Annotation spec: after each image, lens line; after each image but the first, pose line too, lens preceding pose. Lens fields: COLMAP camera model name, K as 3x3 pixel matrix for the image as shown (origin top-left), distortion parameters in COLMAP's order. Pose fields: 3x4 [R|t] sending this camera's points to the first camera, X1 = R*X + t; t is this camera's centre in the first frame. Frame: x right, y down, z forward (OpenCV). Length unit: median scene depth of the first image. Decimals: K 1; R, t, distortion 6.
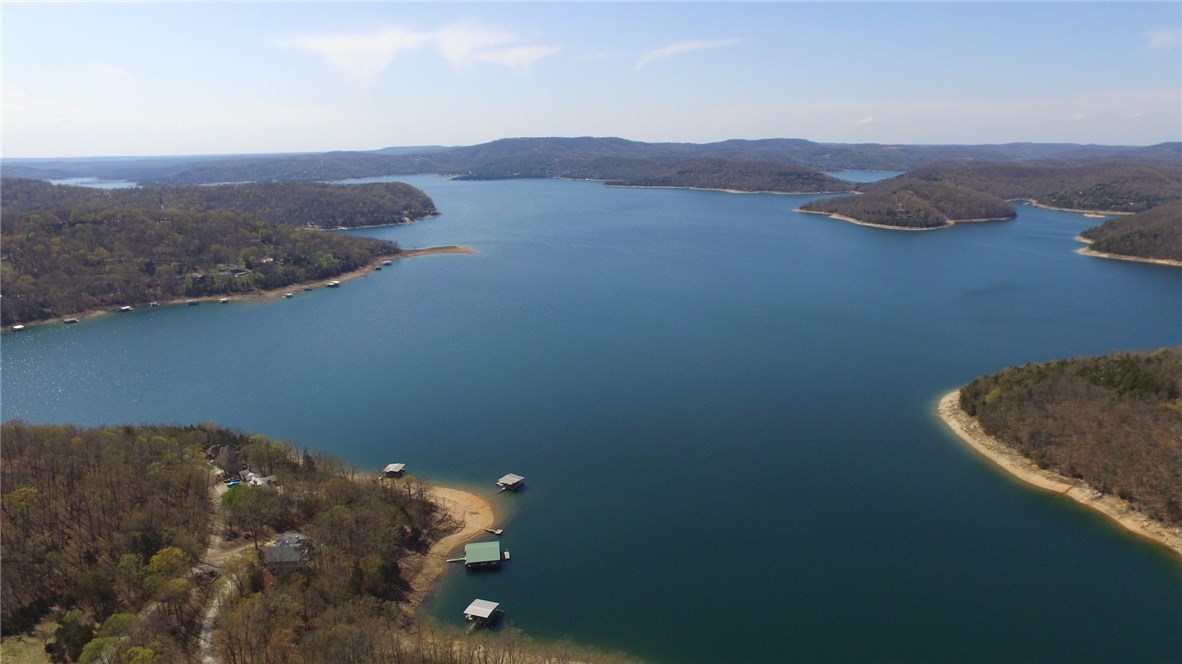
lens RADIAL K [[792.3, 0, 634.4], [0, 792.3, 331.6], [0, 0, 1]] dist [-0.119252, 0.090382]
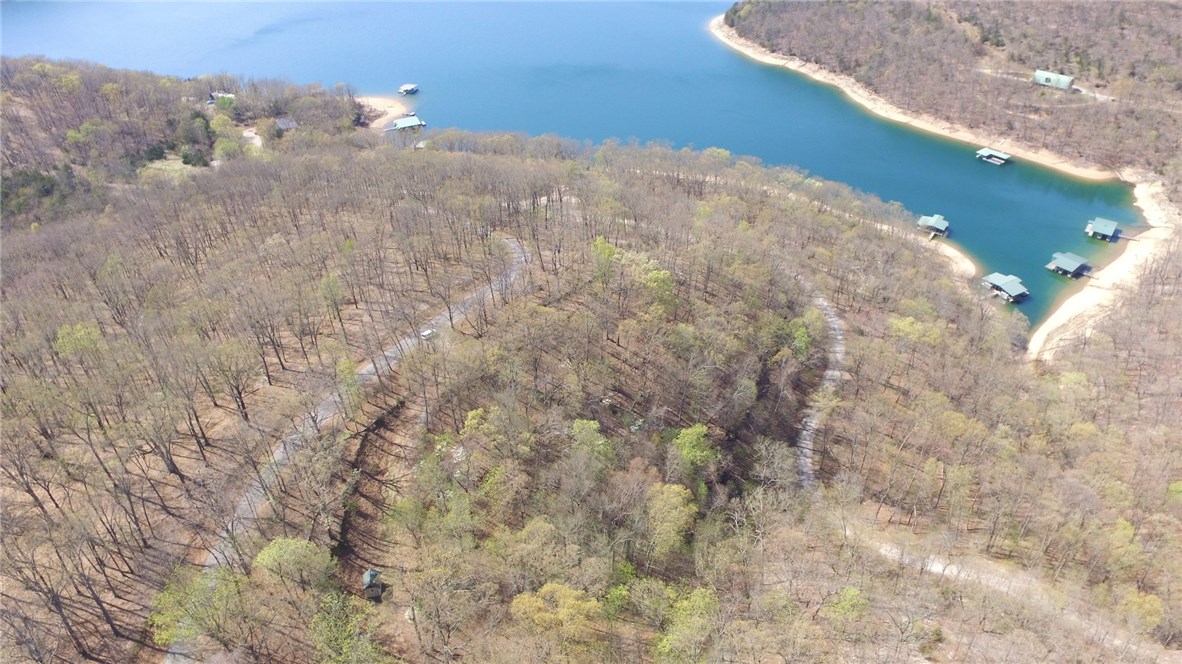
lens RADIAL K [[792.3, 0, 634.4], [0, 792.3, 331.6], [0, 0, 1]] dist [-0.119252, 0.090382]
pose [[0.970984, -0.142042, 0.192393, -0.030500], [0.062398, 0.927110, 0.369559, 0.034091], [-0.230862, -0.346831, 0.909072, -0.160355]]
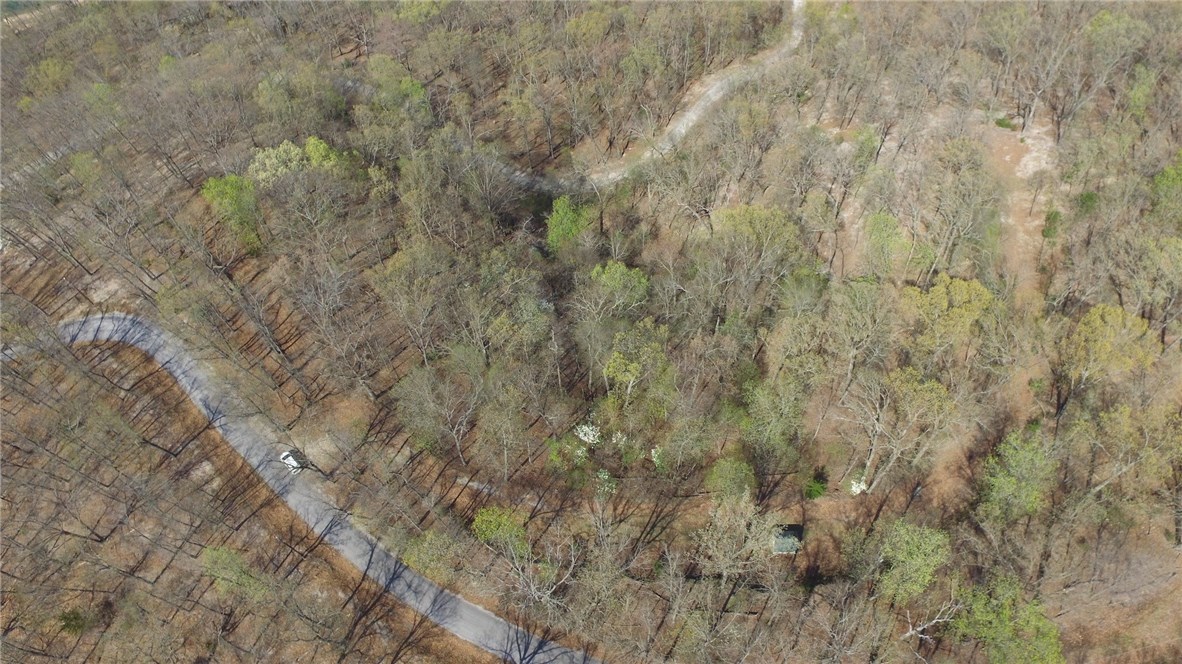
lens RADIAL K [[798.0, 0, 633.8], [0, 798.0, 327.3], [0, 0, 1]] dist [-0.134163, 0.112321]
pose [[-0.015431, -0.857225, 0.514711, -0.075053], [0.230425, 0.497868, 0.836081, 0.012333], [-0.972968, 0.131504, 0.189843, -0.070047]]
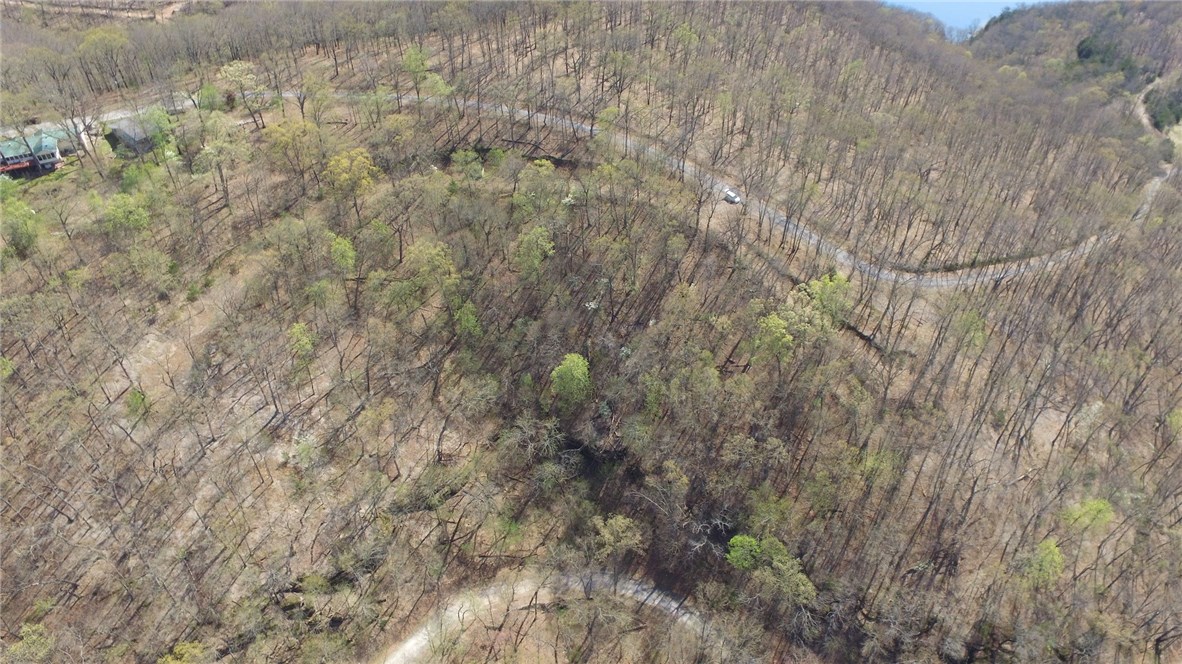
lens RADIAL K [[792.3, 0, 634.4], [0, 792.3, 331.6], [0, 0, 1]] dist [-0.119252, 0.090382]
pose [[-0.050411, 0.644432, -0.762998, 0.112928], [-0.241524, 0.733427, 0.635414, 0.005828], [0.969085, 0.216314, 0.118673, -0.045302]]
